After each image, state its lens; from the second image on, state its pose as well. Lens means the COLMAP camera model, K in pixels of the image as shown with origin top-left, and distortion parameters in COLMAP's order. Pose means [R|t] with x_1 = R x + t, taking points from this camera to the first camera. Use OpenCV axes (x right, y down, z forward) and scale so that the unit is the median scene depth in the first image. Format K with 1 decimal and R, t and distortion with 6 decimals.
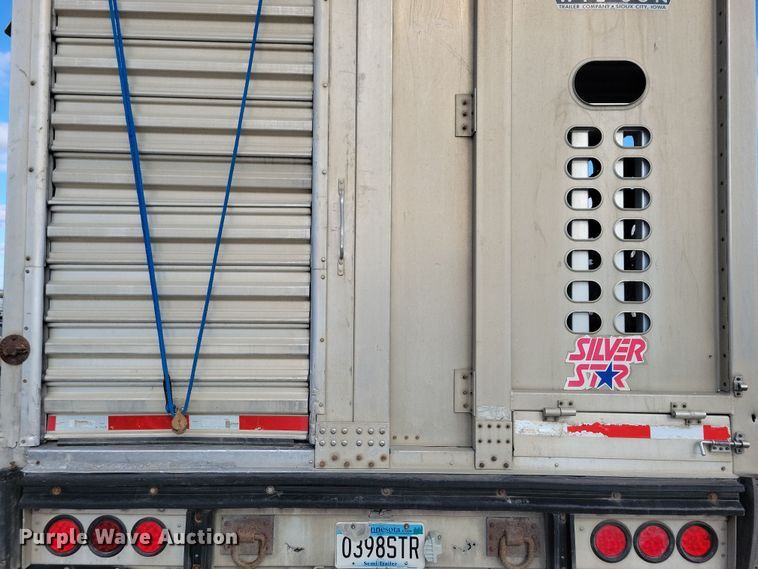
lens RADIAL K [[597.7, 0, 378.2], [0, 597.7, 264.7], [0, 0, 1]] dist [0.053749, -0.004705]
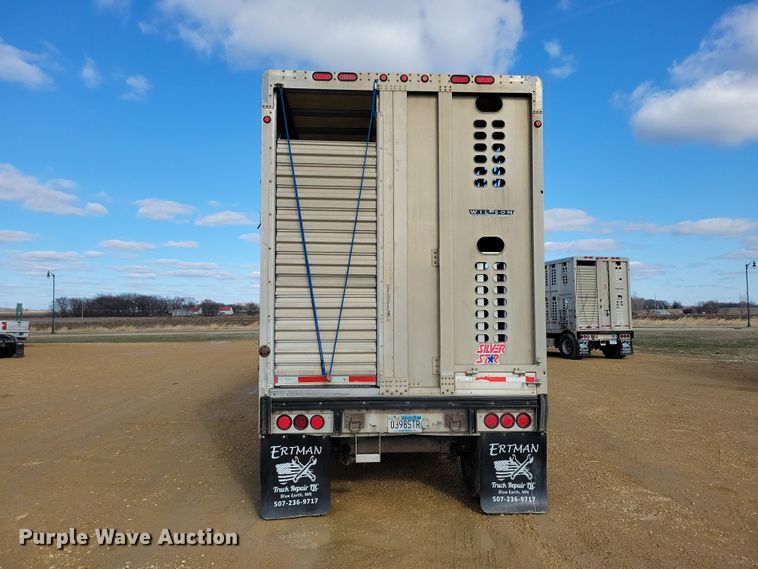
lens RADIAL K [[568.0, 0, 378.2], [0, 568.0, 276.7], [0, 0, 1]] dist [0.041648, -0.014509]
pose [[0.998572, -0.006708, 0.052993, -0.235314], [0.007647, 0.999817, -0.017524, -0.131512], [-0.052866, 0.017904, 0.998441, -1.451781]]
